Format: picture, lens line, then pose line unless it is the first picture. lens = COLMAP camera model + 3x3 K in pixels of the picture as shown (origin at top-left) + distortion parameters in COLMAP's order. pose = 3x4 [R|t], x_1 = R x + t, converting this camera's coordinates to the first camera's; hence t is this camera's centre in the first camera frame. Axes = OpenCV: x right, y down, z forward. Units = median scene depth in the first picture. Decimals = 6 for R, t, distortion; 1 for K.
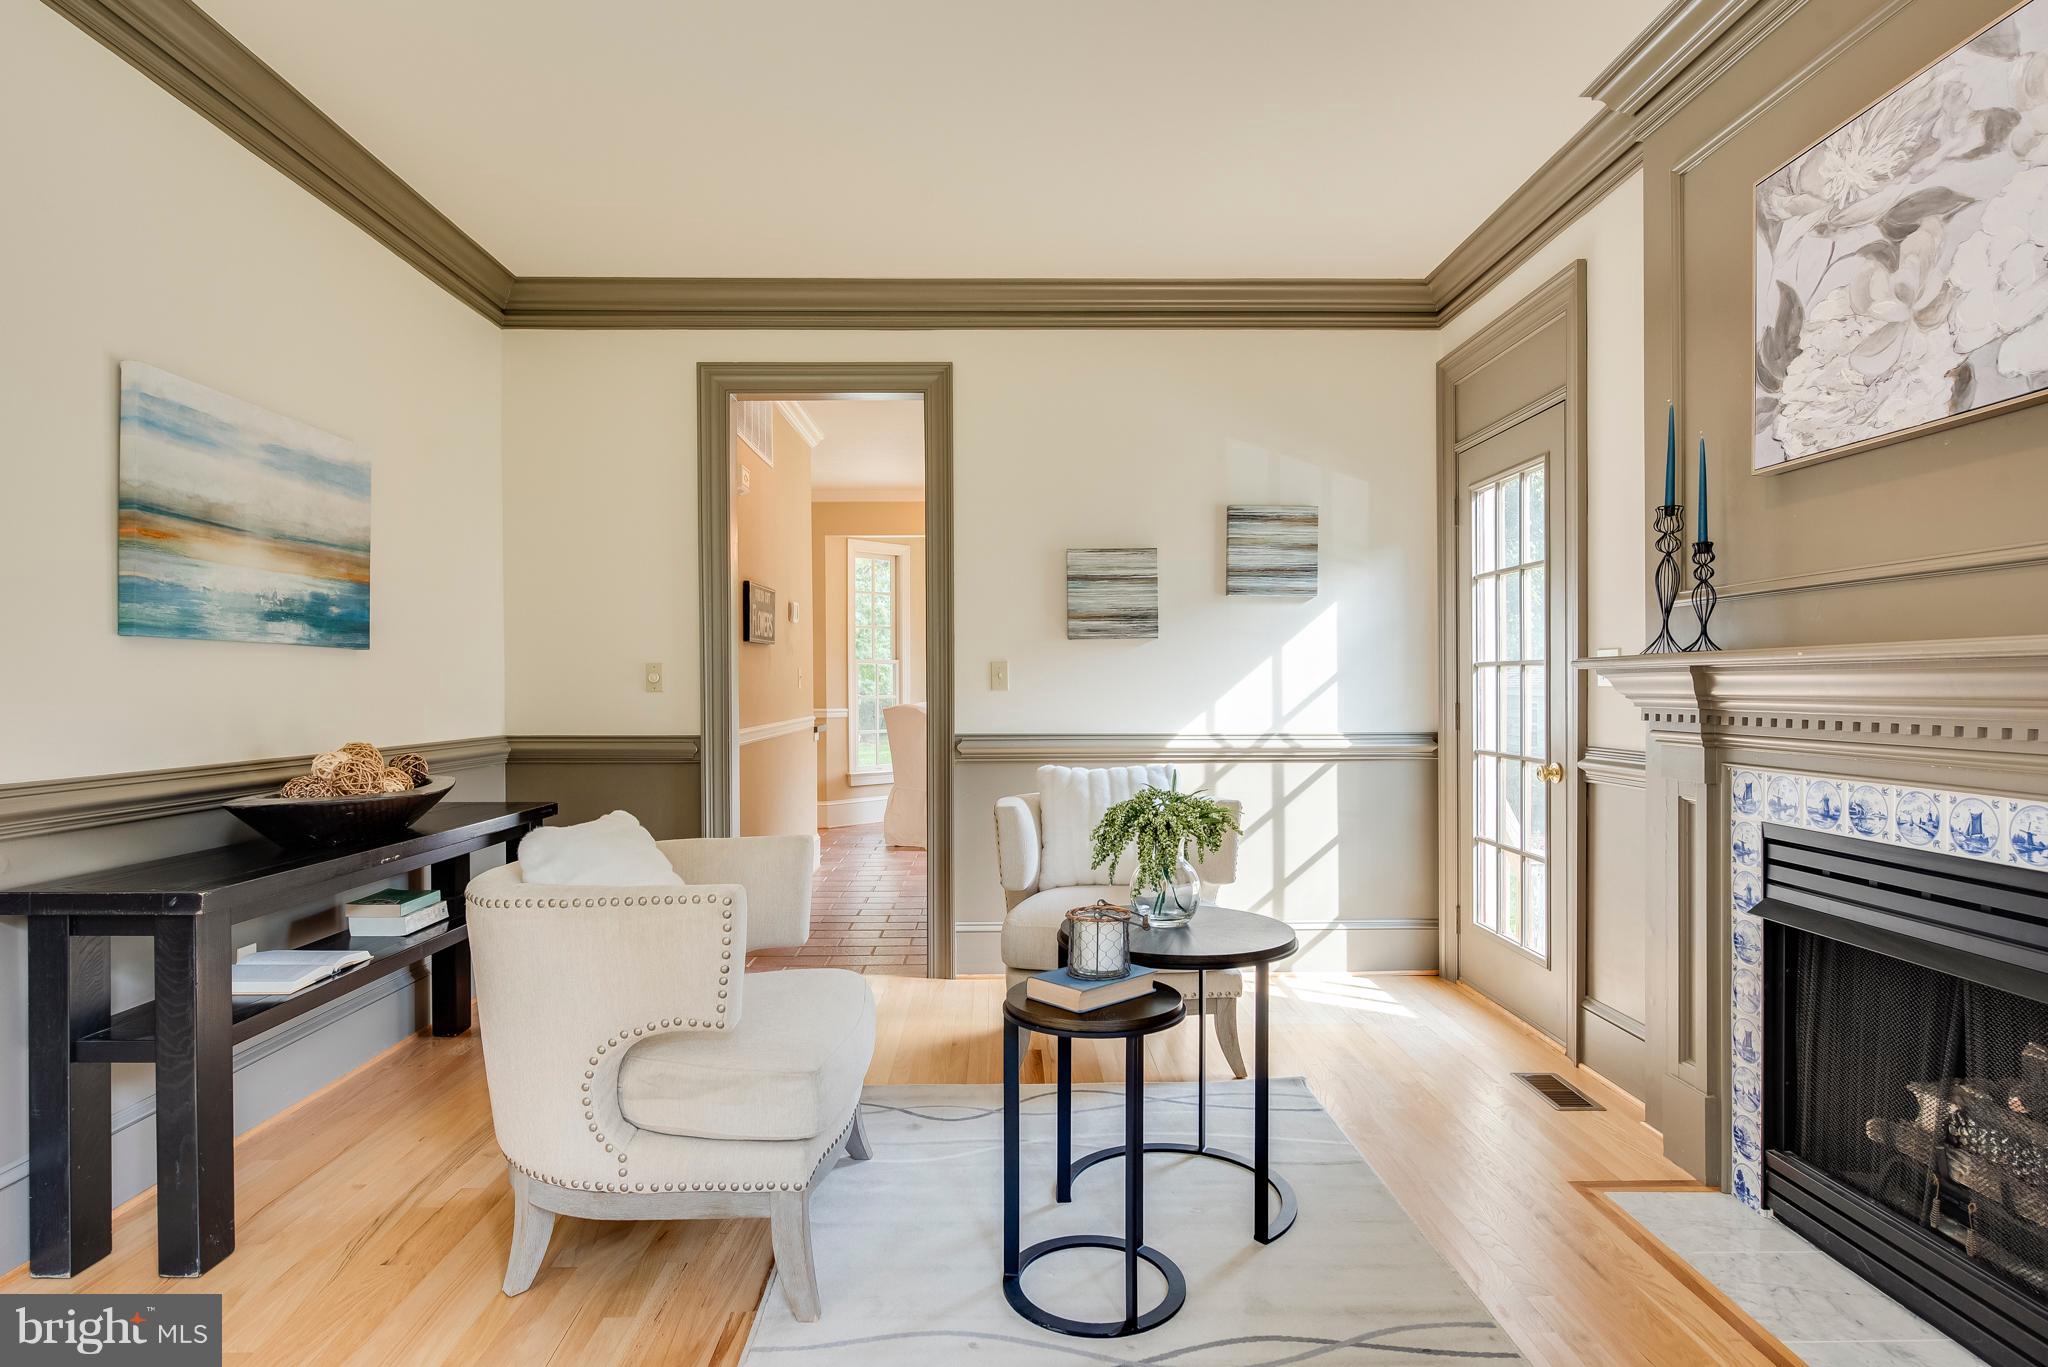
lens RADIAL K [[1091.6, 0, 1020.4], [0, 1091.6, 698.4], [0, 0, 1]] dist [-0.013236, -0.000294]
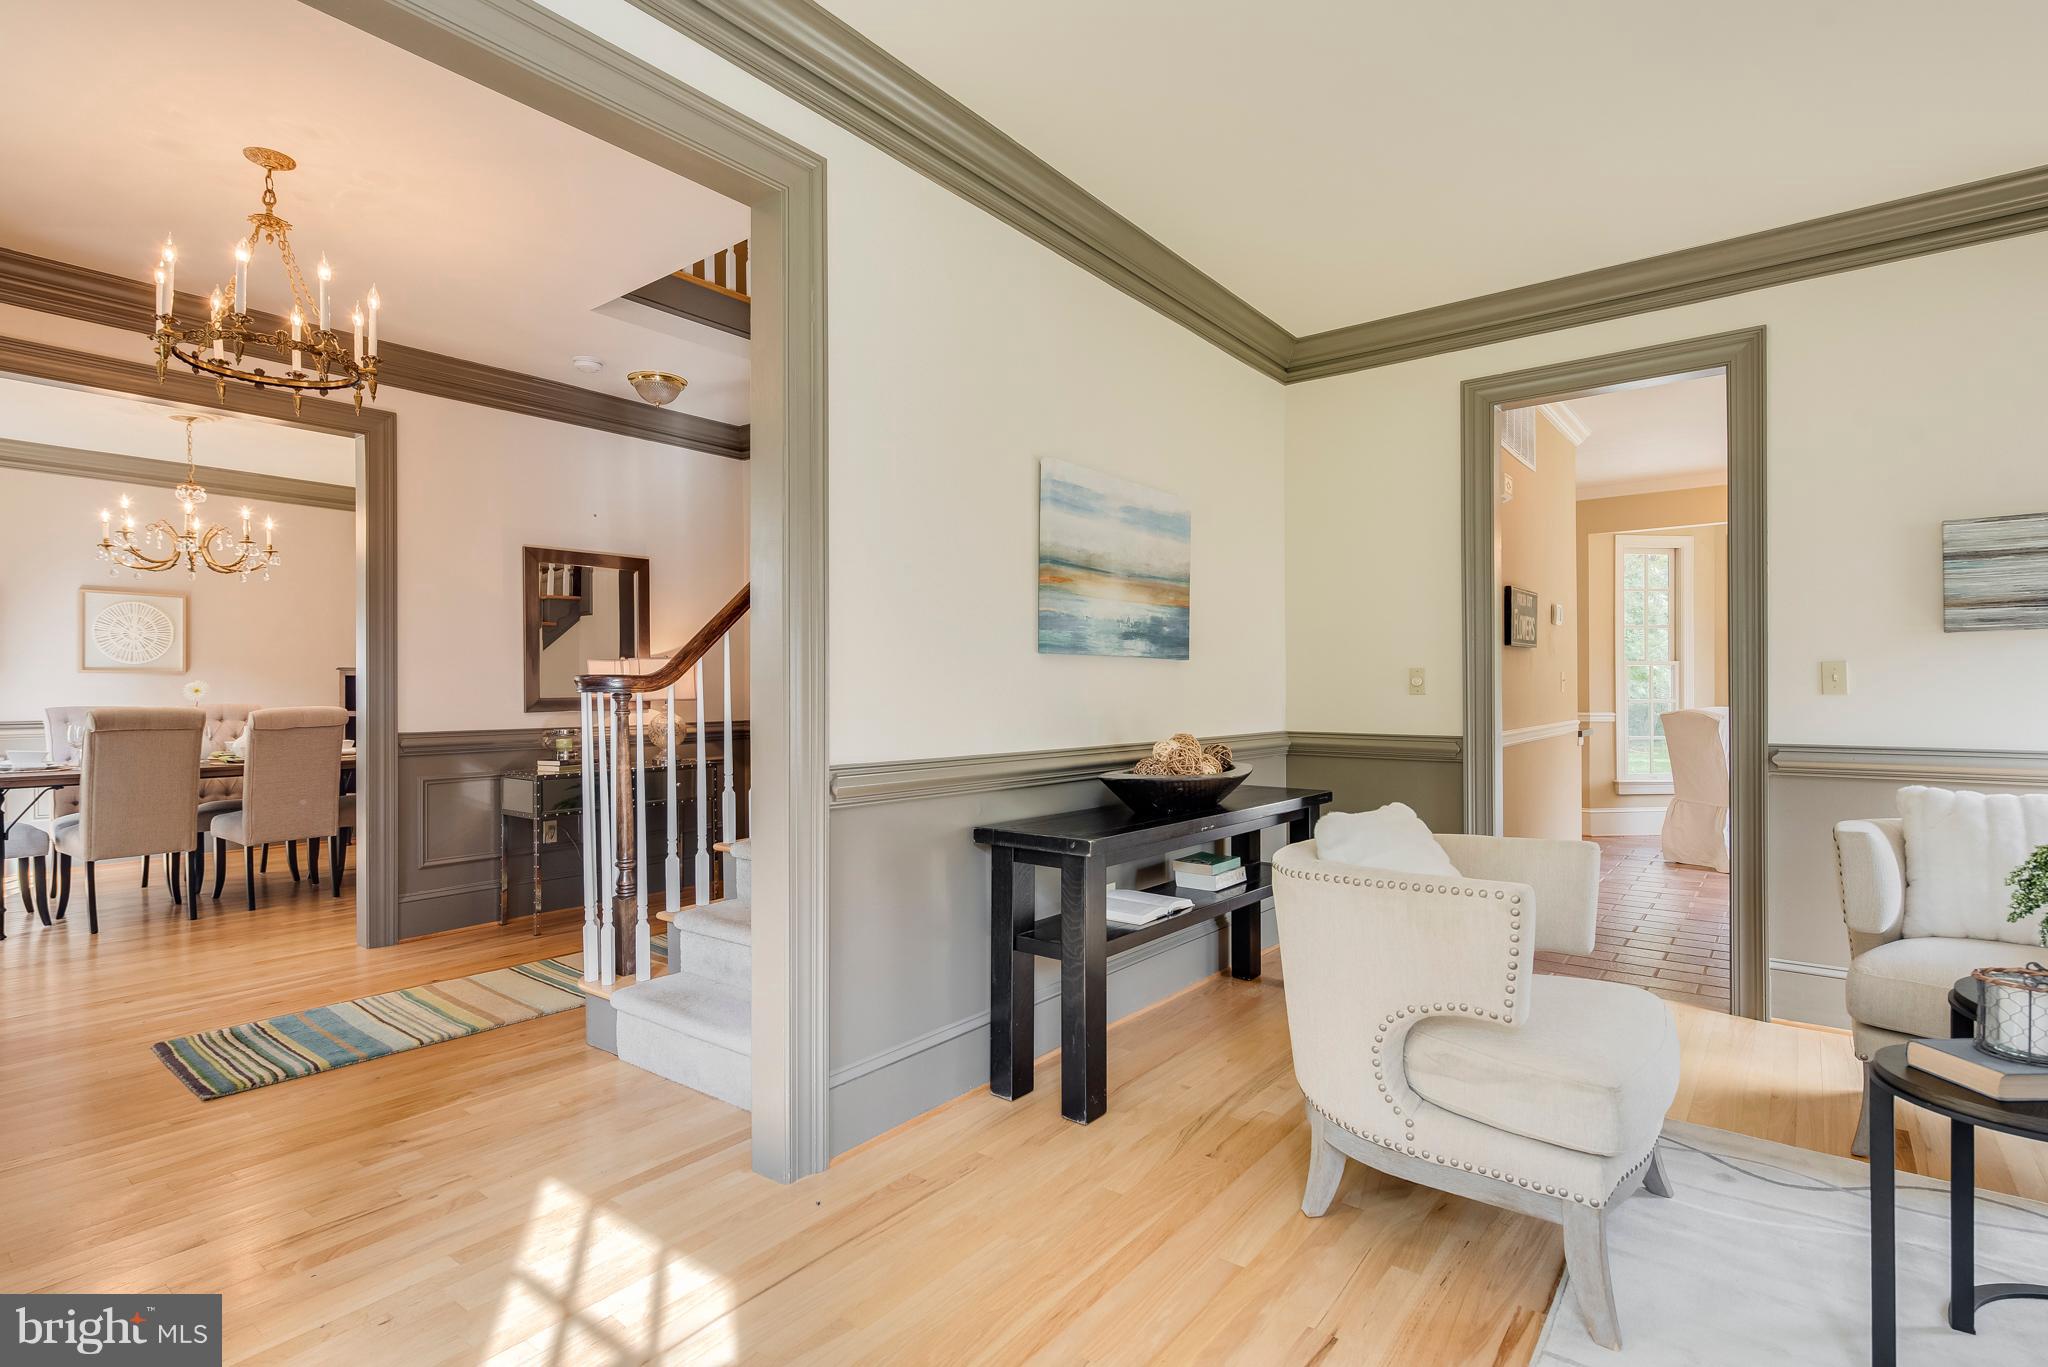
lens RADIAL K [[990.4, 0, 1008.4], [0, 990.4, 689.0], [0, 0, 1]] dist [0.000770, -0.000937]
pose [[0.767546, 0.001357, -0.640992, -0.031702], [-0.008476, 0.999932, -0.008032, -0.000376], [0.640938, 0.011598, 0.767505, -0.019027]]
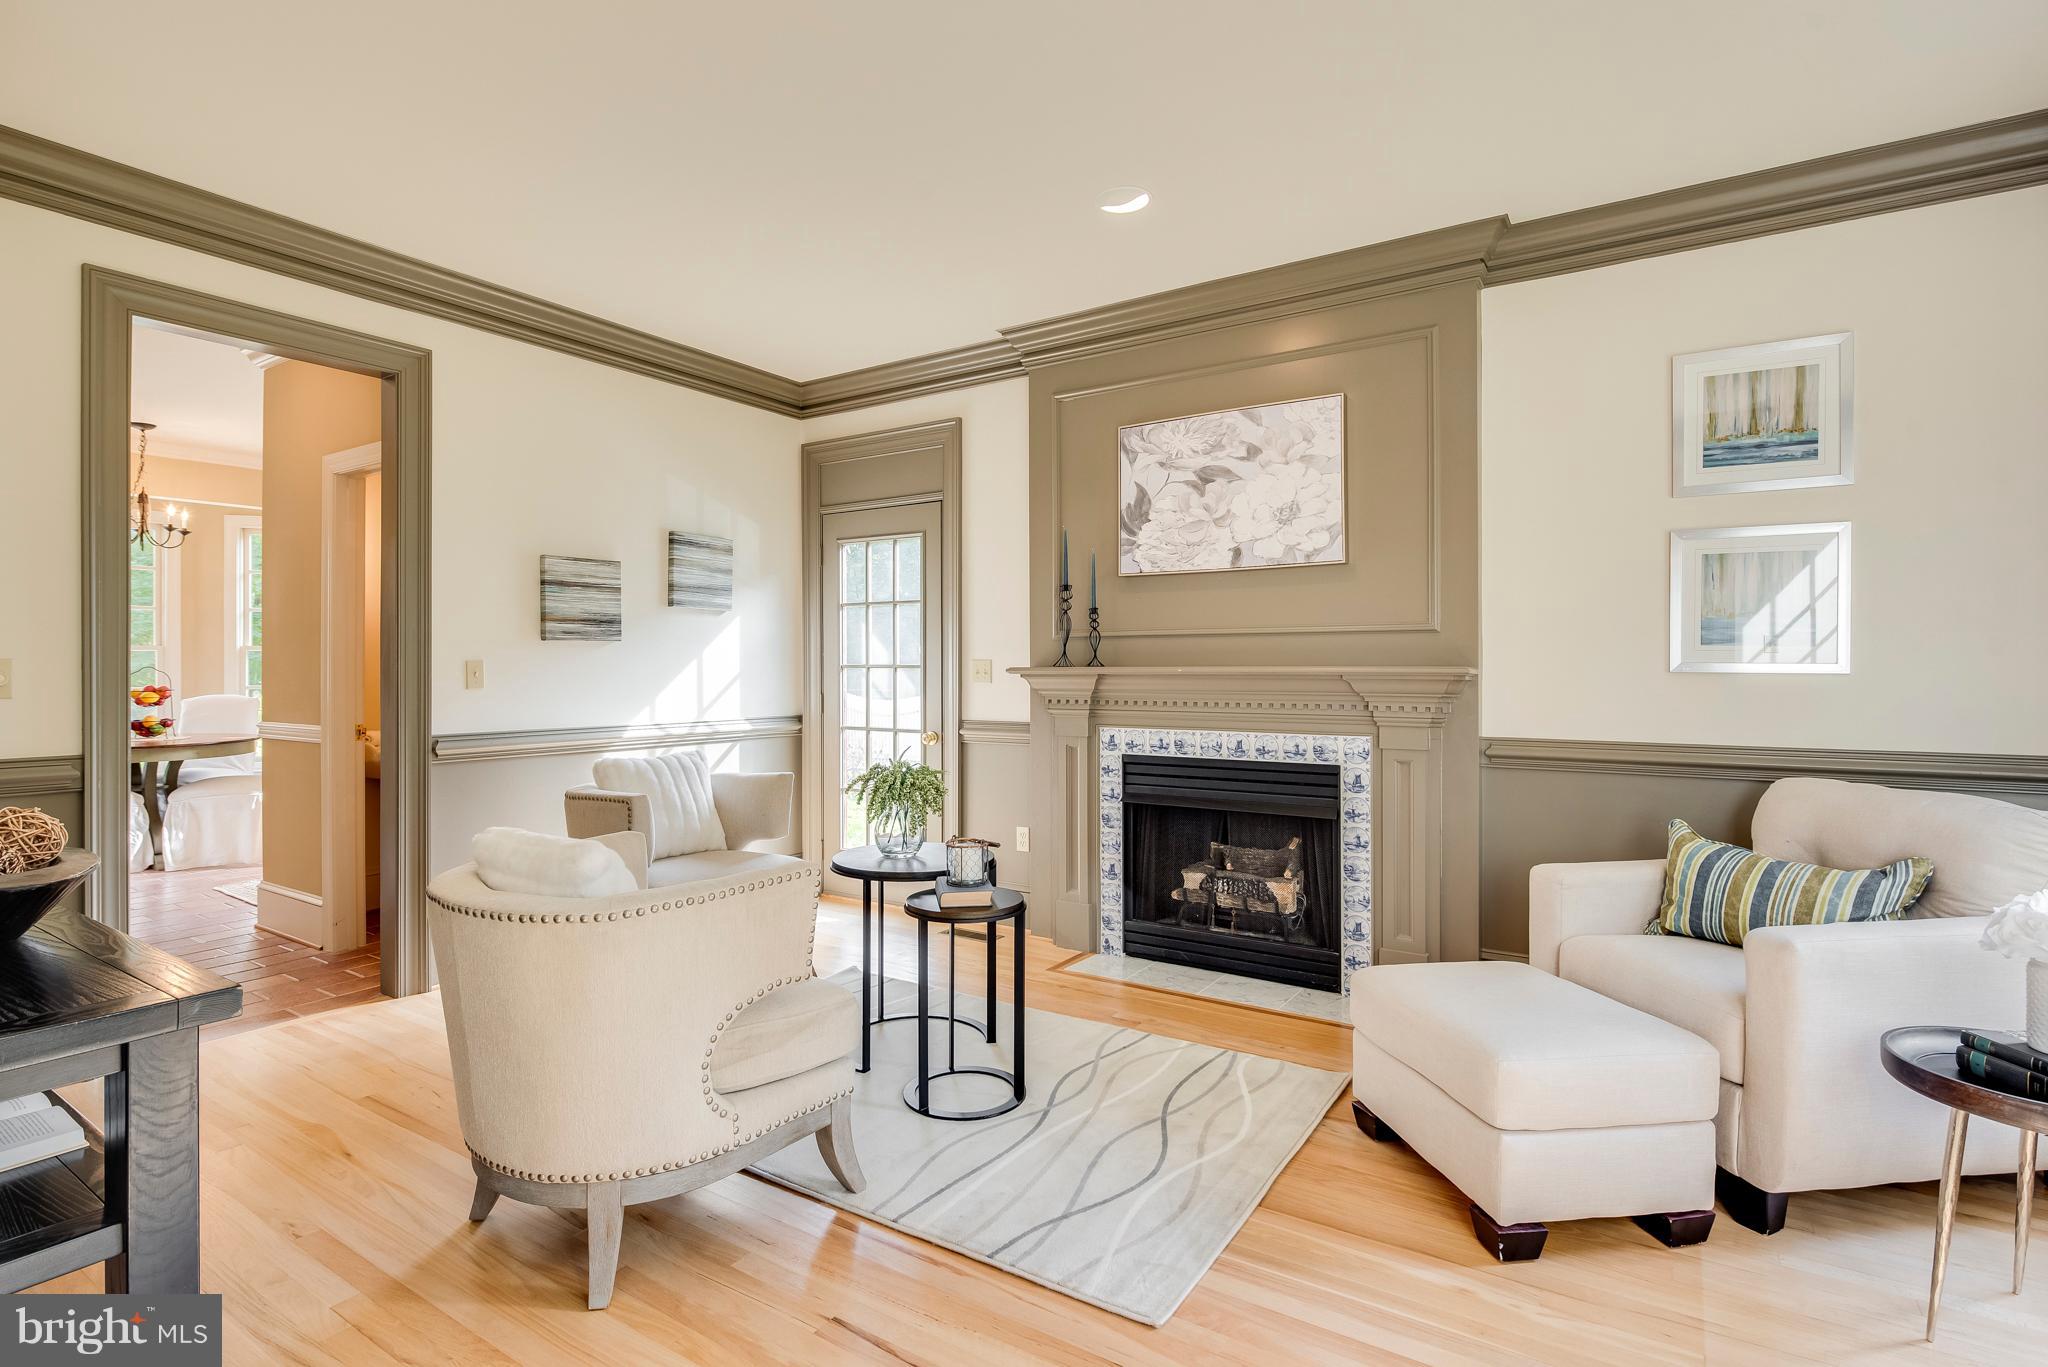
lens RADIAL K [[990.4, 0, 1014.9], [0, 990.4, 665.7], [0, 0, 1]] dist [0.000770, -0.000937]
pose [[0.565831, 0.003172, 0.824515, -0.851009], [0.008870, 0.999911, -0.009934, -0.027487], [-0.824474, 0.012934, 0.565752, 0.139867]]
